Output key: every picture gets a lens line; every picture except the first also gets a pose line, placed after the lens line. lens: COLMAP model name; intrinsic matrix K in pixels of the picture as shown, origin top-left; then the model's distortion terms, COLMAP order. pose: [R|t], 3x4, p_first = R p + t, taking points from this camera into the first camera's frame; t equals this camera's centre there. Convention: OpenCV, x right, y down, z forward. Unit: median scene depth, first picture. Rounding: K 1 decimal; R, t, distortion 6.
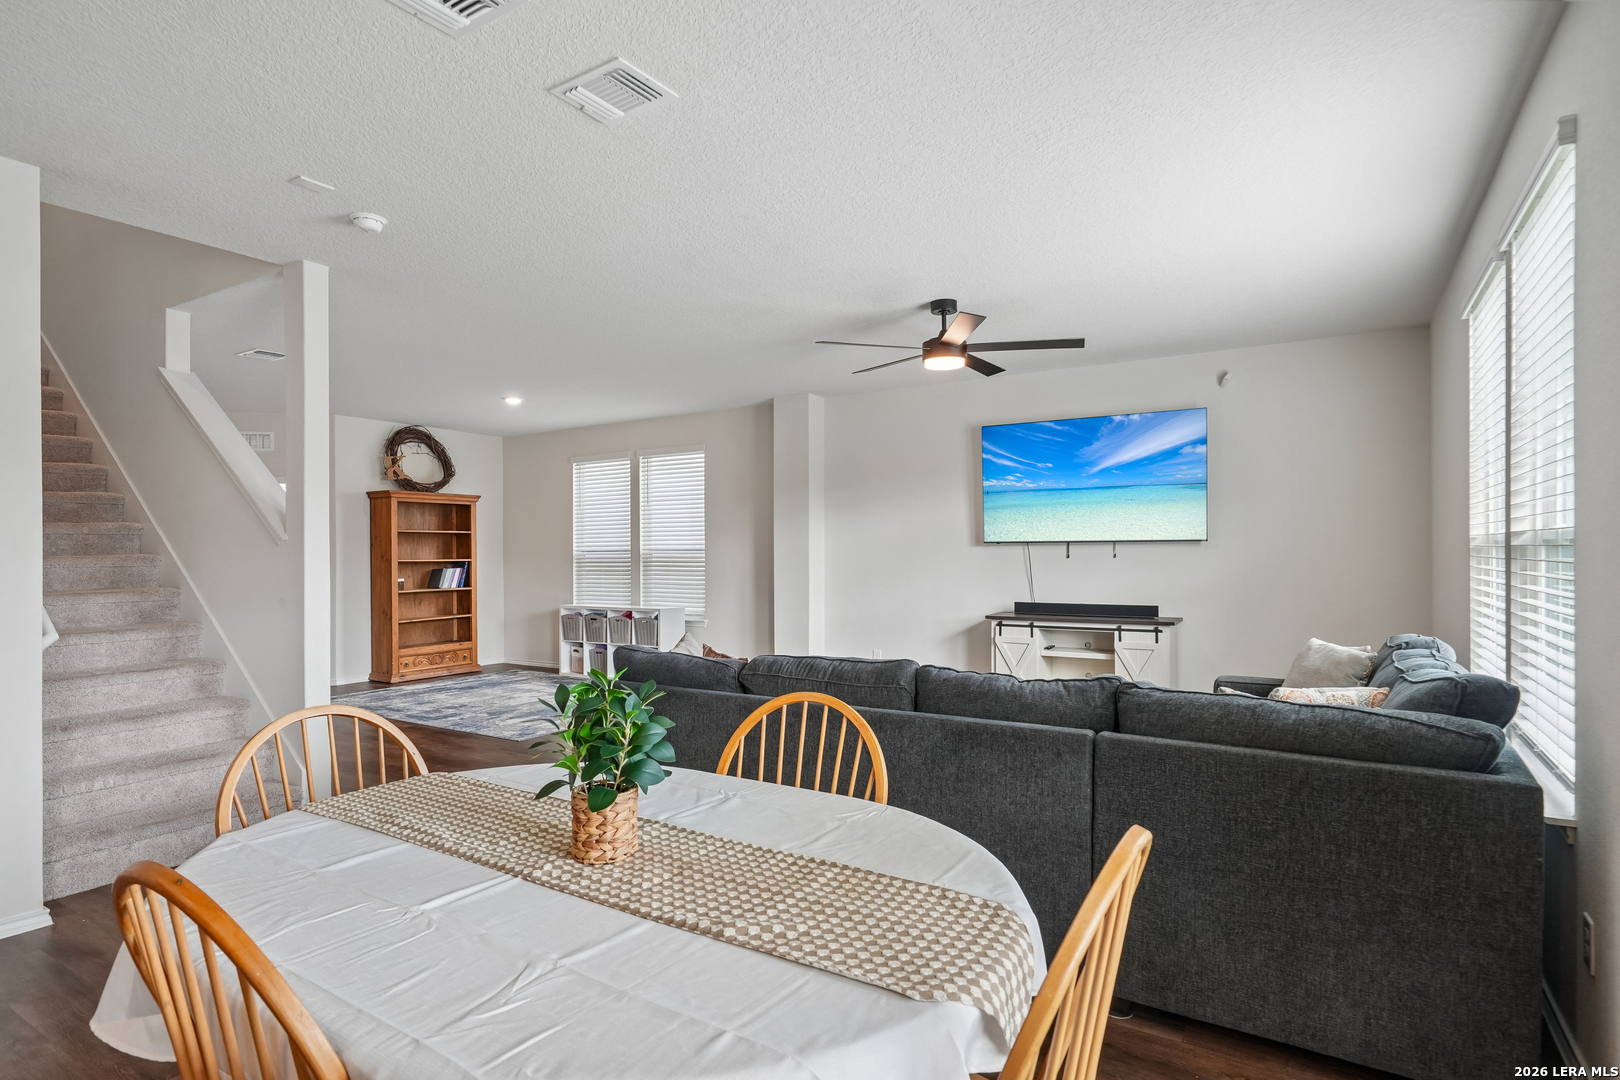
lens RADIAL K [[824.5, 0, 812.6], [0, 824.5, 547.1], [0, 0, 1]] dist [0.000301, 0.000018]
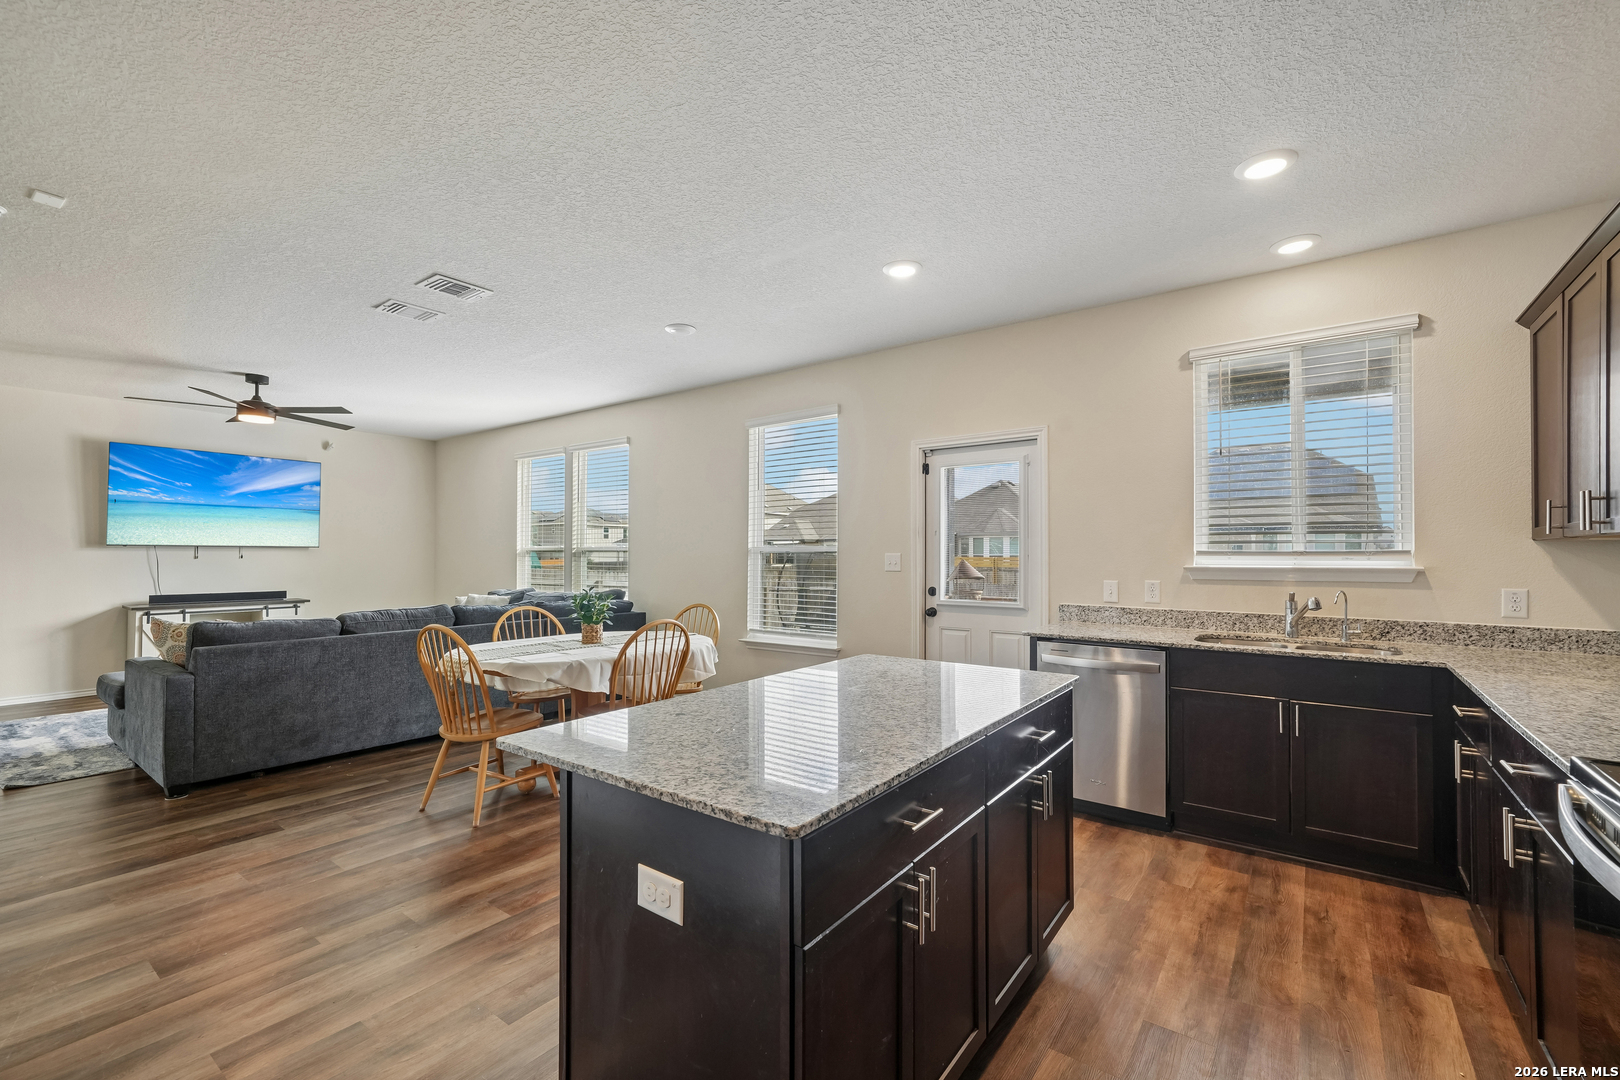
lens RADIAL K [[680.4, 0, 802.6], [0, 680.4, 548.1], [0, 0, 1]] dist [0.001558, 0.002090]
pose [[0.088027, 0.017769, 0.995960, -0.685938], [-0.009046, 0.999814, -0.017038, 0.006918], [-0.996077, -0.007510, 0.088171, -0.028227]]
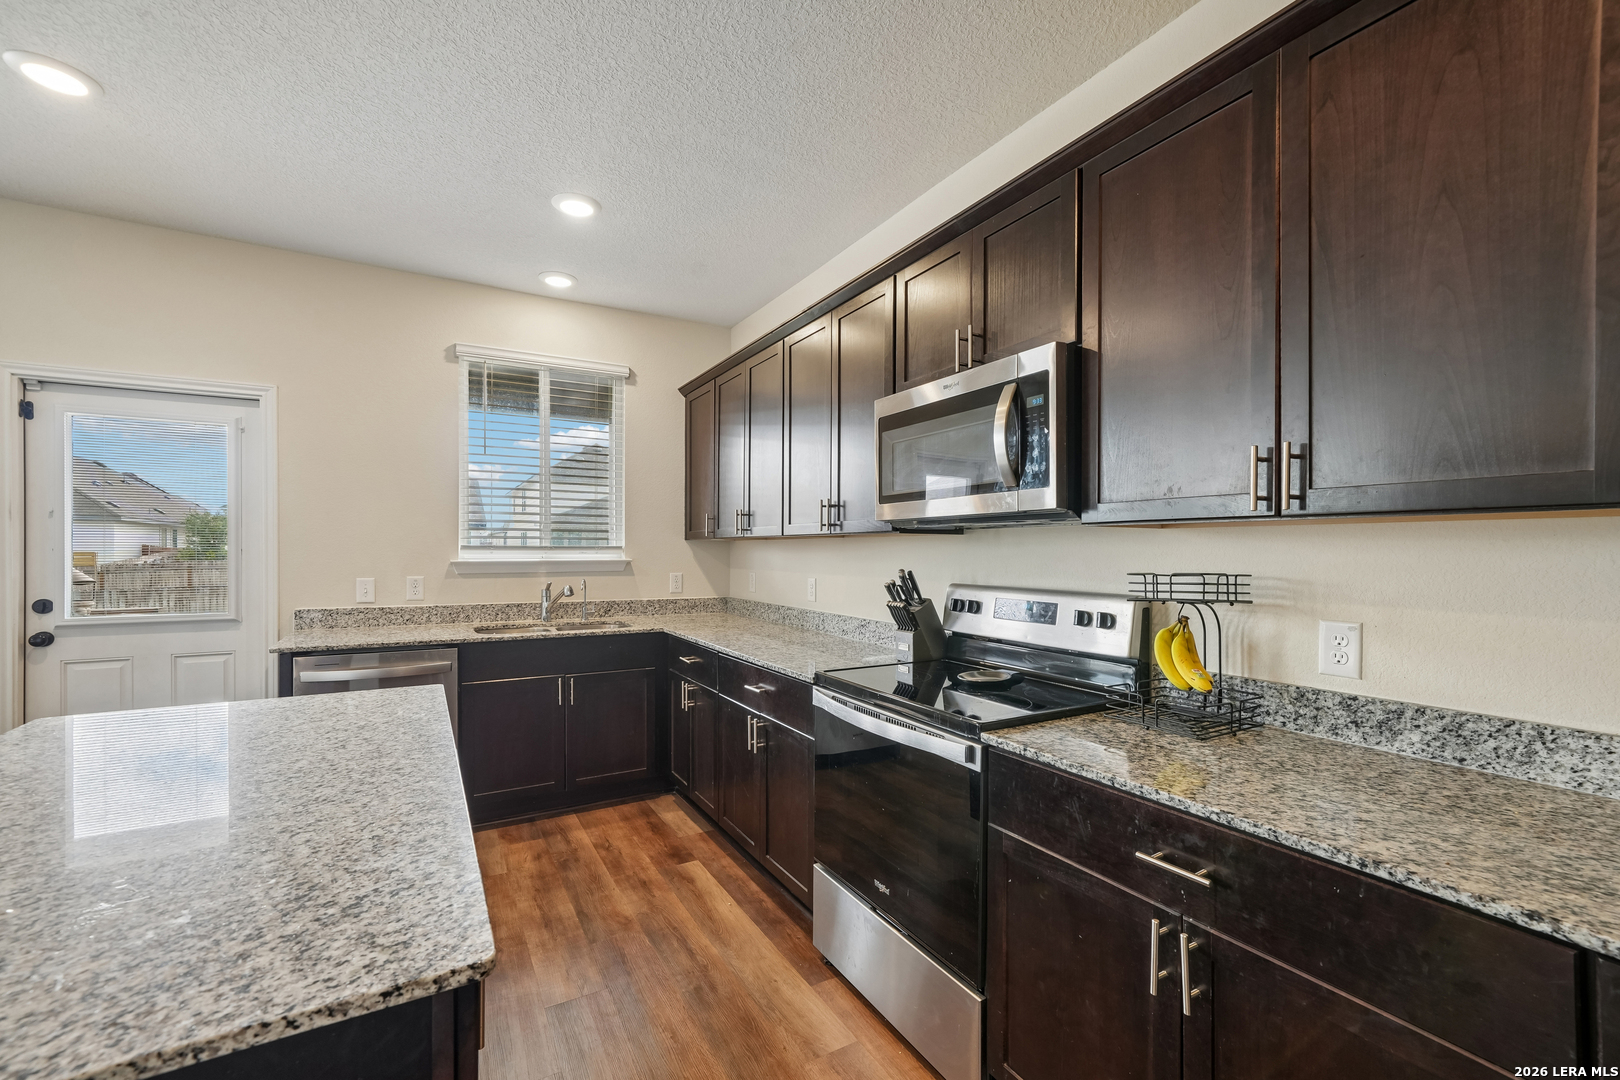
lens RADIAL K [[680.4, 0, 812.5], [0, 680.4, 552.4], [0, 0, 1]] dist [0.001558, 0.002090]
pose [[-0.880154, 0.004698, 0.474665, -0.621614], [0.001153, 0.999969, -0.007758, 0.007242], [-0.474686, -0.006281, -0.880133, 0.057837]]
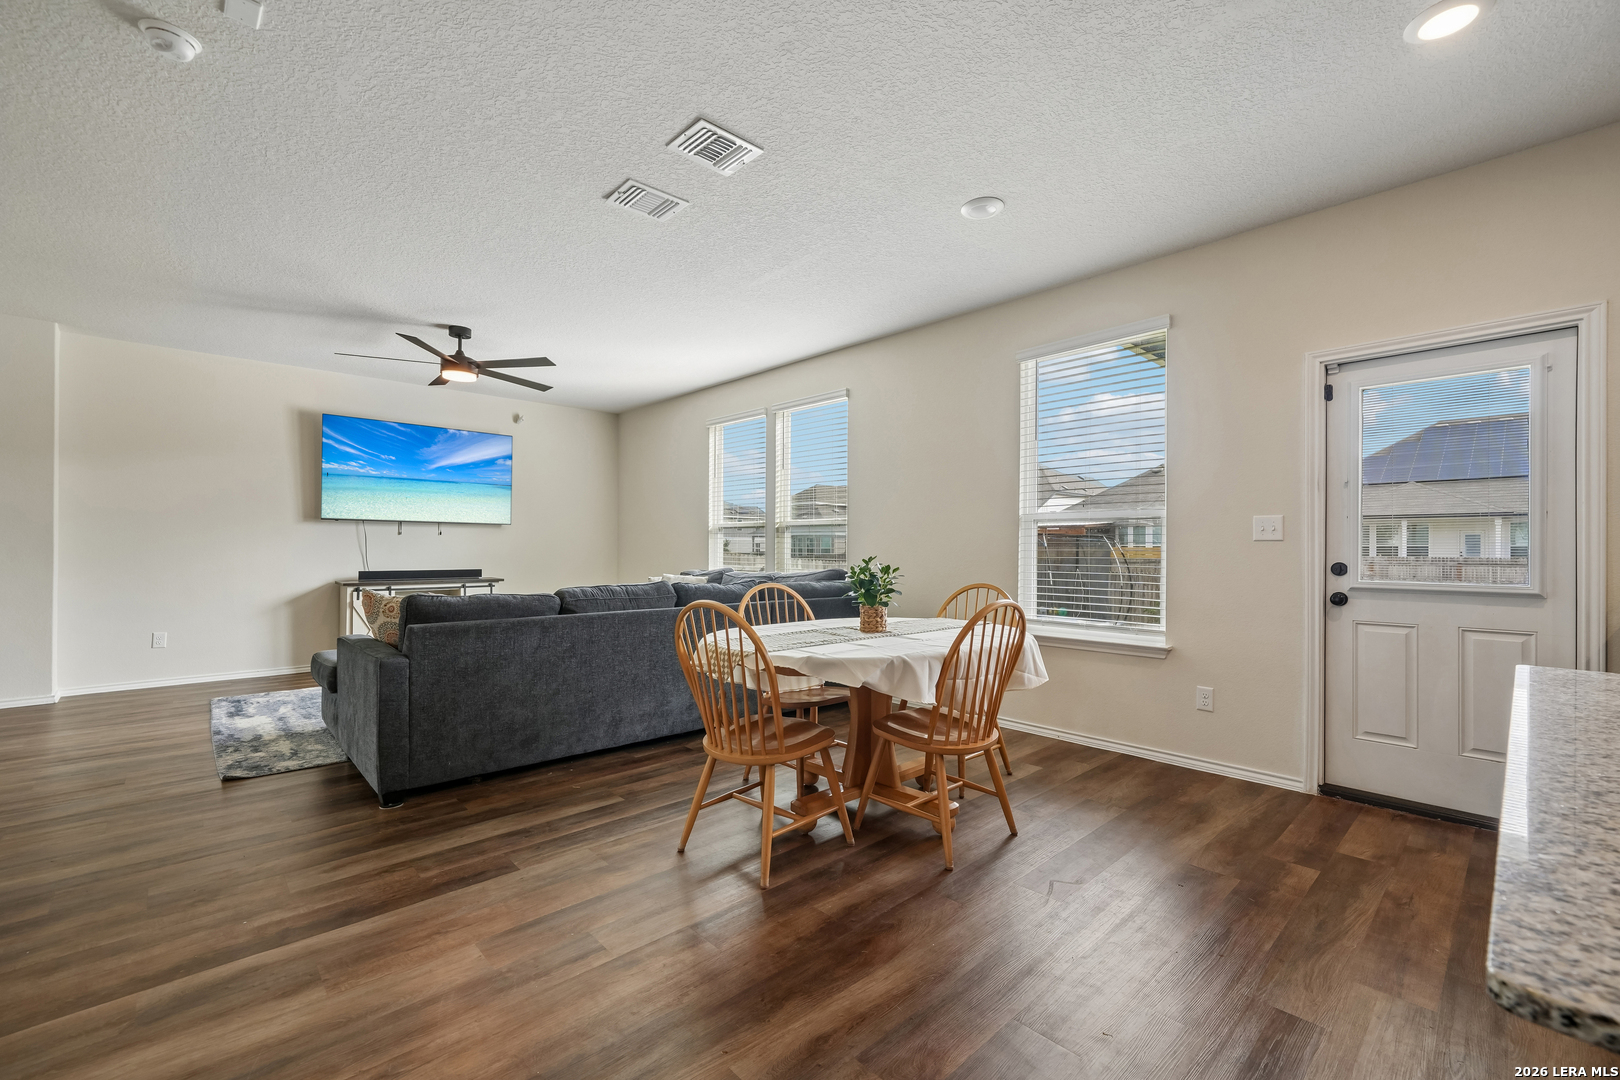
lens RADIAL K [[680.4, 0, 806.2], [0, 680.4, 548.4], [0, 0, 1]] dist [0.001558, 0.002090]
pose [[0.265032, 0.006272, 0.964219, -0.536387], [-0.012530, 0.999917, -0.003060, 0.030921], [-0.964158, -0.011271, 0.265088, 0.145765]]
